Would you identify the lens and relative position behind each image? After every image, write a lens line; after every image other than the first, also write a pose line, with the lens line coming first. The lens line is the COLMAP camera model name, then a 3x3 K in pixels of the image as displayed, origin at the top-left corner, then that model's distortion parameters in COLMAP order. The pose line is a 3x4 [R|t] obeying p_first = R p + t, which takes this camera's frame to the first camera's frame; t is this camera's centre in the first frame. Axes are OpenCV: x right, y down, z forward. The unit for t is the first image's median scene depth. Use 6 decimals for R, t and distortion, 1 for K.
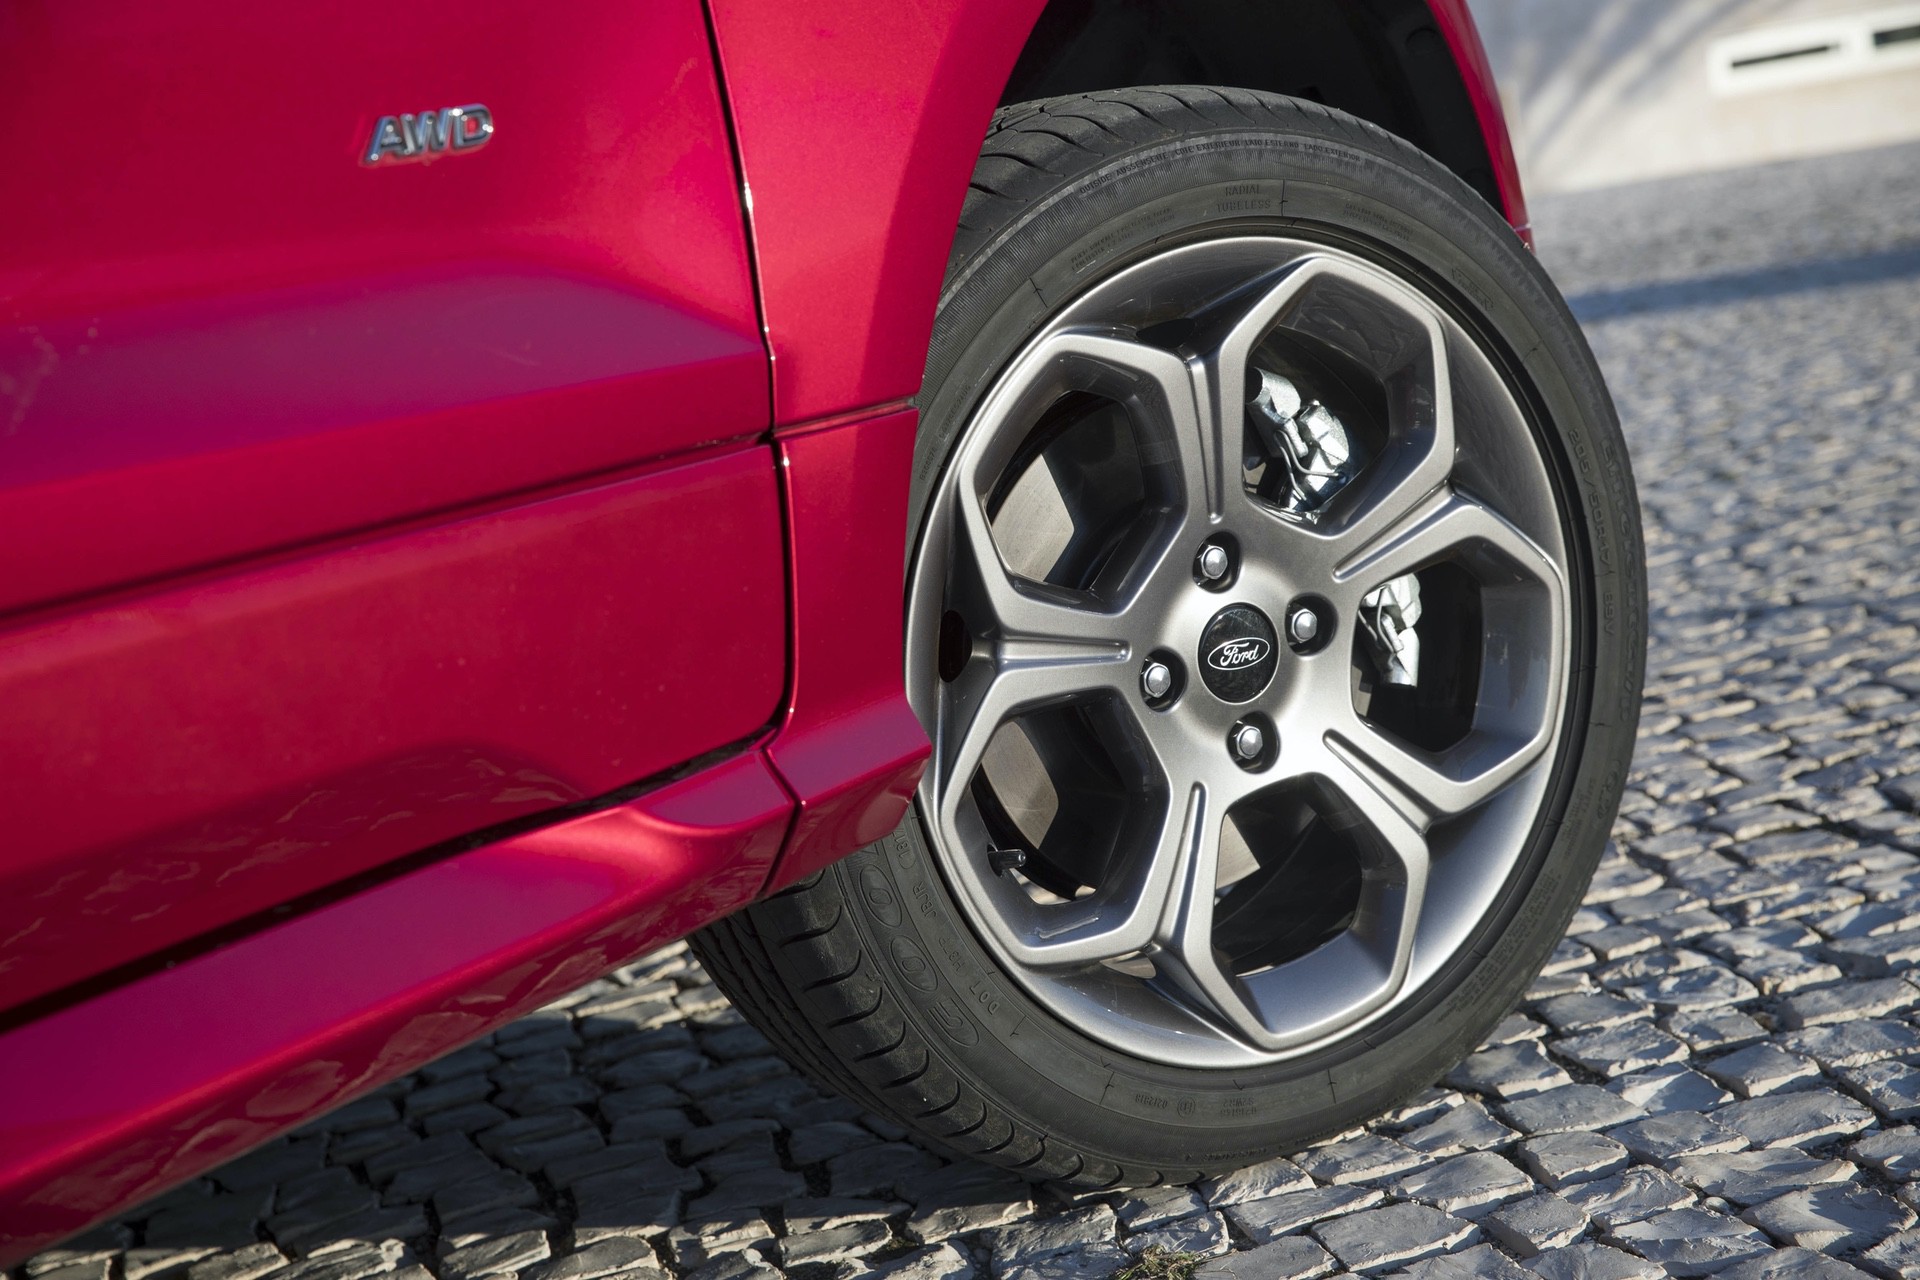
lens RADIAL K [[3475.7, 0, 959.2], [0, 3475.7, 640.5], [0, 0, 1]] dist [0.196446, 0.000000]
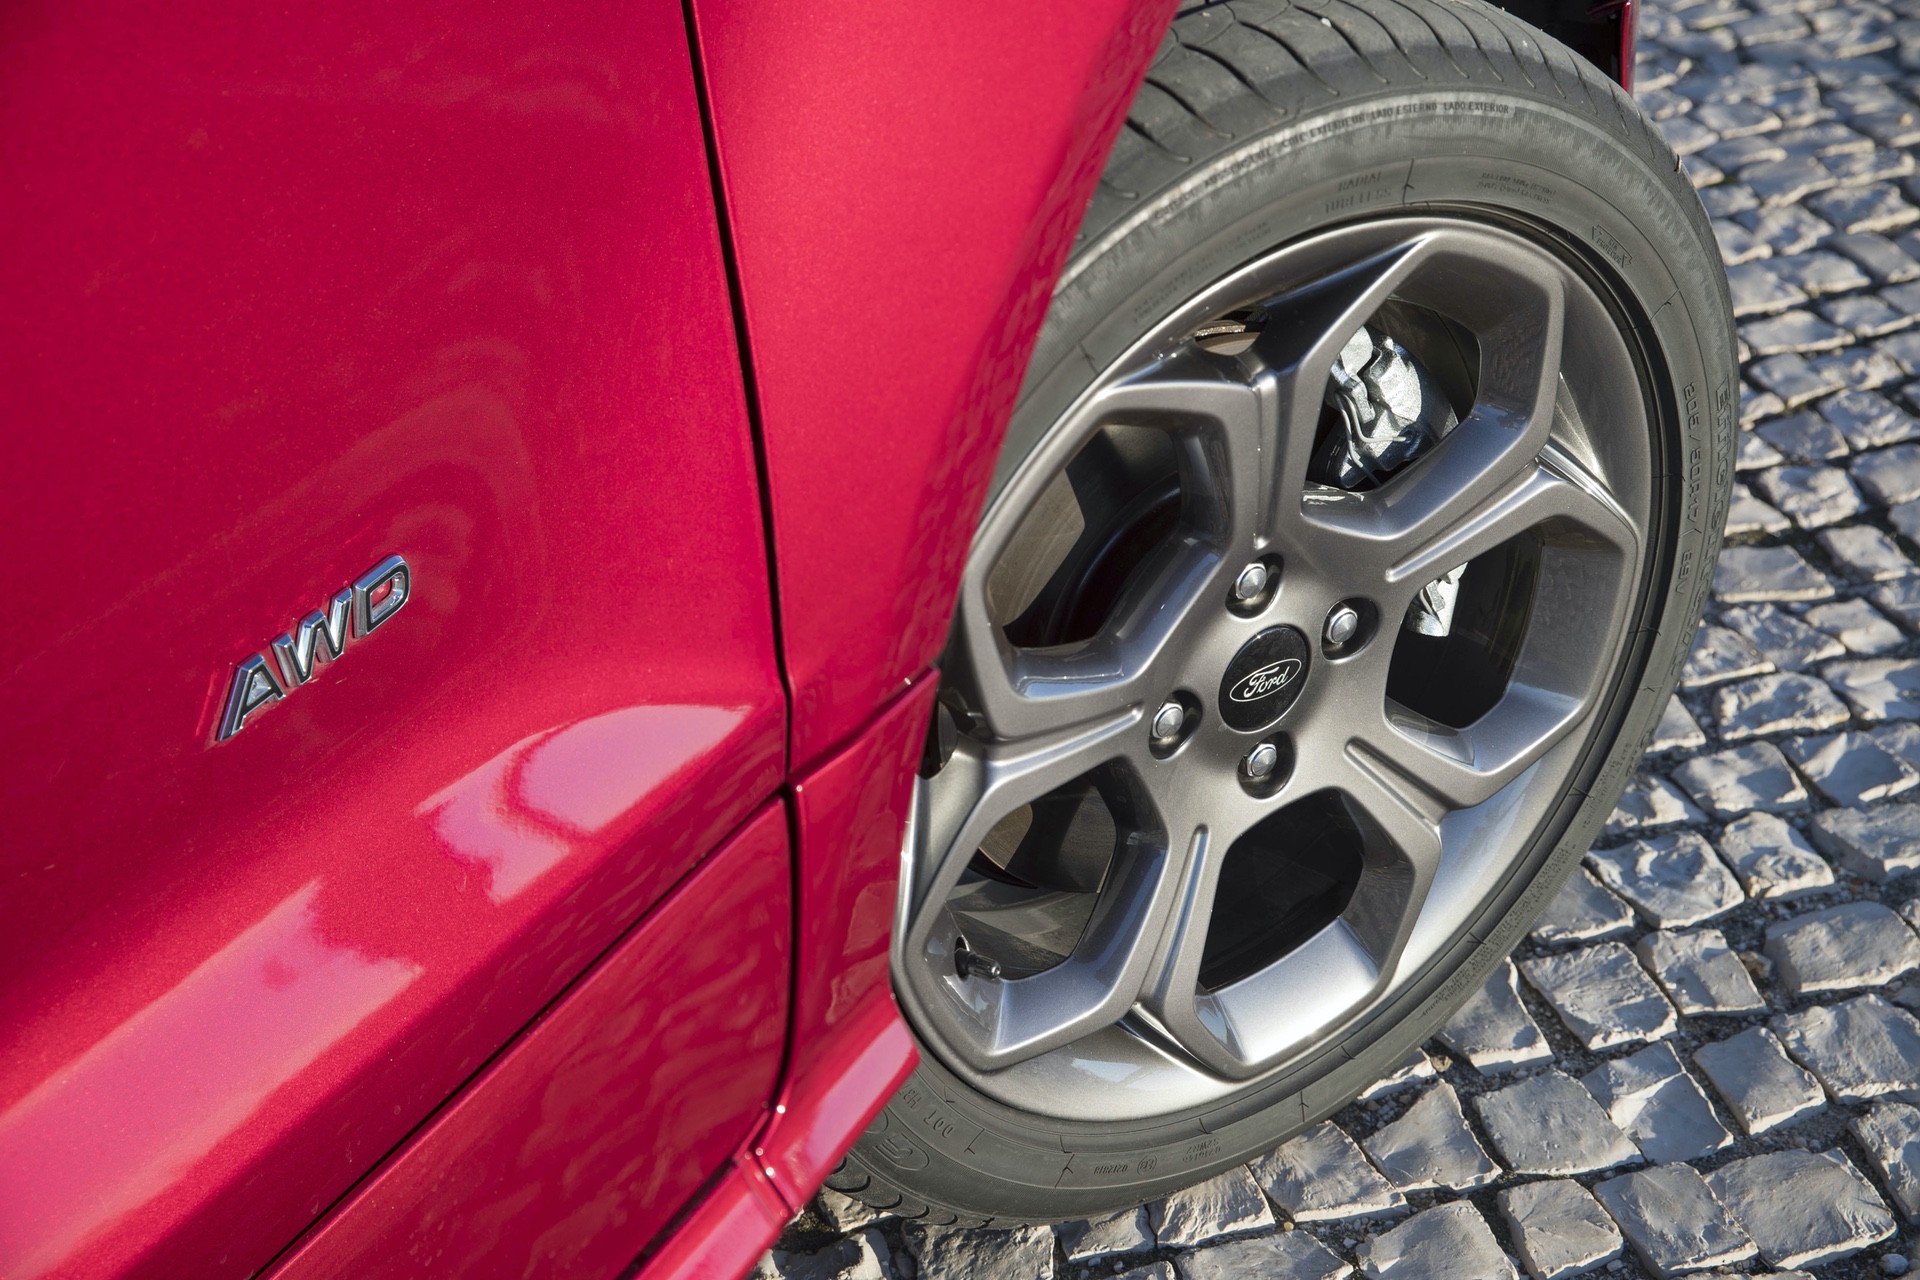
lens RADIAL K [[2795.7, 0, 959.2], [0, 2795.7, 639.5], [0, 0, 1]] dist [0.121756, 0.000000]
pose [[0.994797, 0.053213, 0.086877, -0.050852], [-0.085210, 0.902010, 0.423222, -0.278520], [-0.055843, -0.428423, 0.901851, 0.396231]]
